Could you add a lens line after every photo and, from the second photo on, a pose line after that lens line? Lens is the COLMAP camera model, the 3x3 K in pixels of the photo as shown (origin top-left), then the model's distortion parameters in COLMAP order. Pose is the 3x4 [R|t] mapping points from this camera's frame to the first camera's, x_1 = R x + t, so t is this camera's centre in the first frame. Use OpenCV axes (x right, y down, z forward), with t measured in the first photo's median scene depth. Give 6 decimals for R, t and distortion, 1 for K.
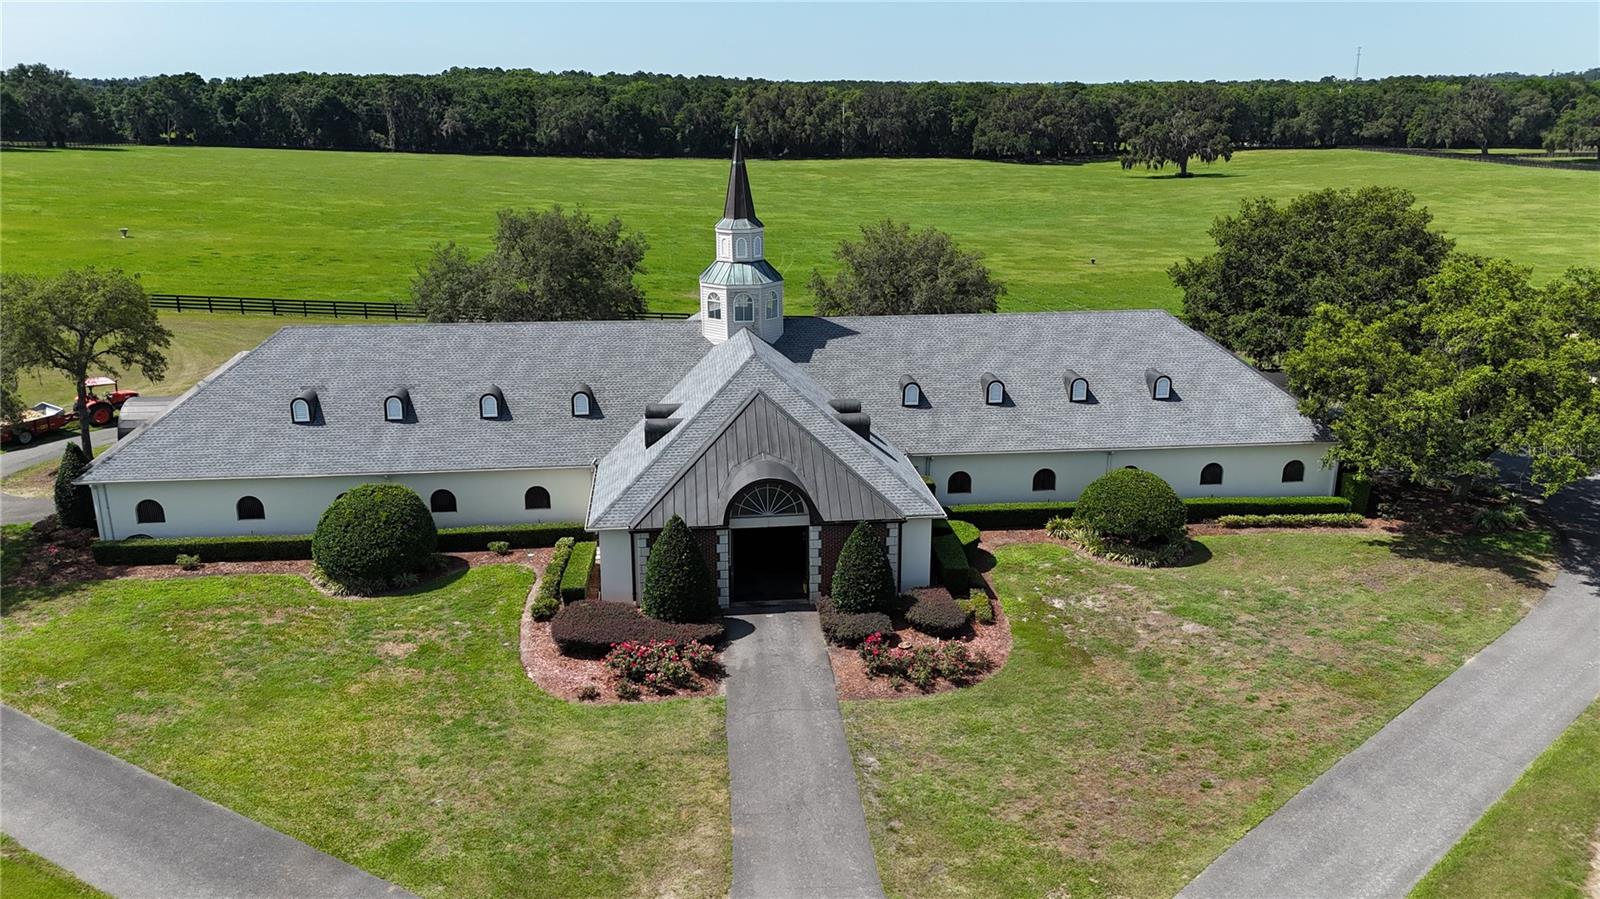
lens RADIAL K [[1174.7, 0, 802.4], [0, 1174.7, 450.6], [0, 0, 1]] dist [0.085501, -0.084373]
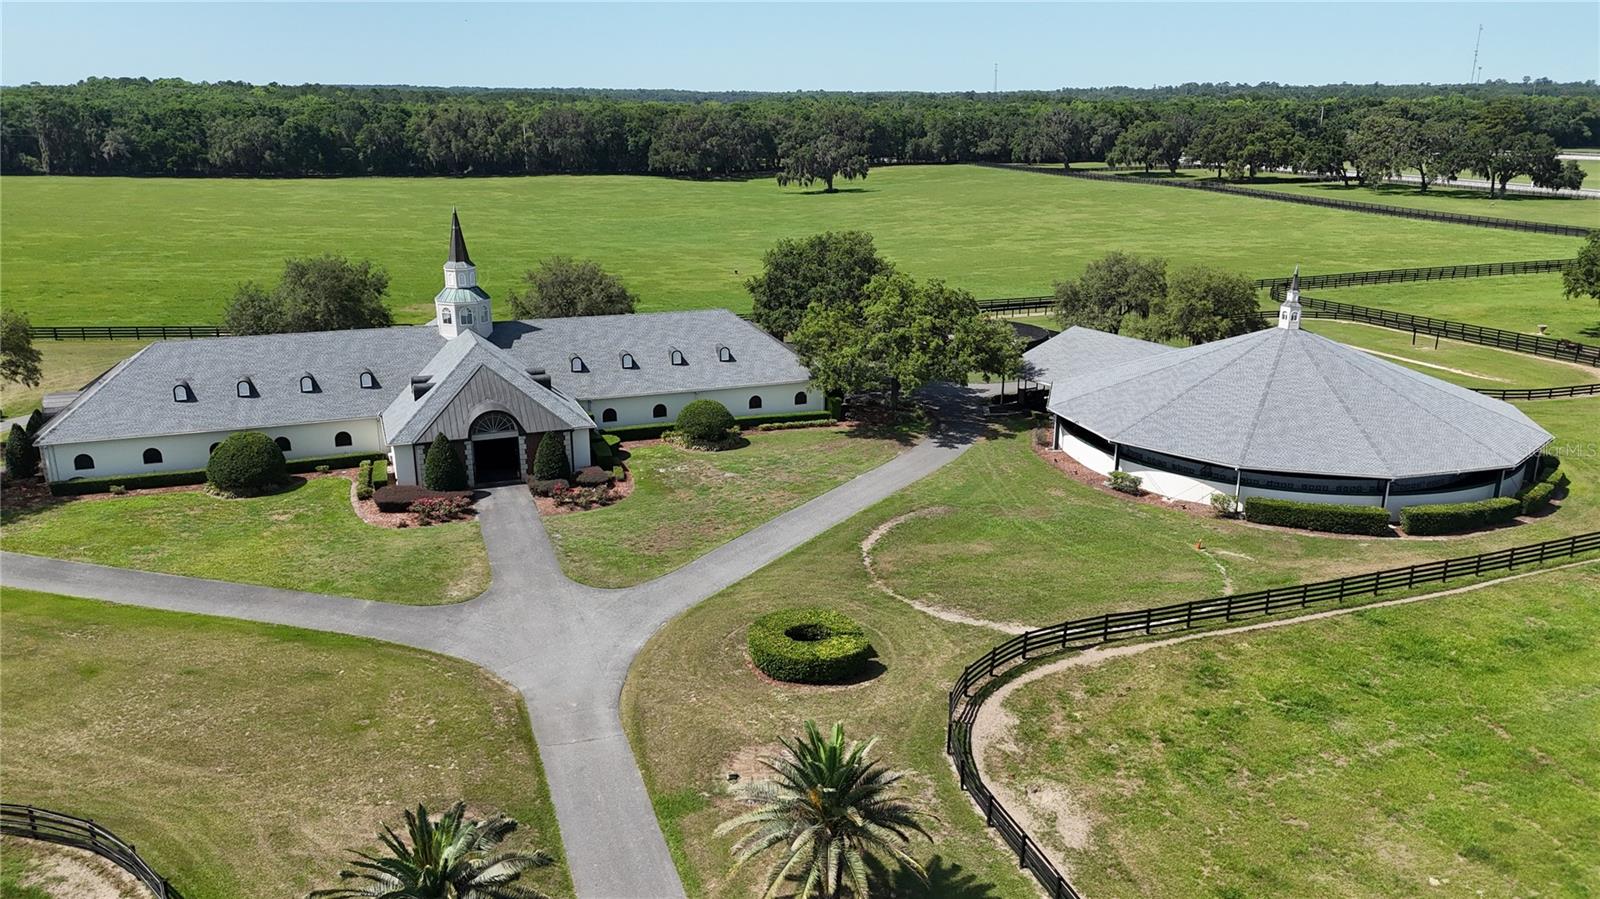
lens RADIAL K [[1172.1, 0, 804.7], [0, 1172.1, 445.9], [0, 0, 1]] dist [0.077690, -0.084424]
pose [[0.967068, -0.069653, 0.244802, -0.011099], [0.071449, 0.997443, 0.001548, 0.093765], [-0.244284, 0.015994, 0.969572, -0.741094]]
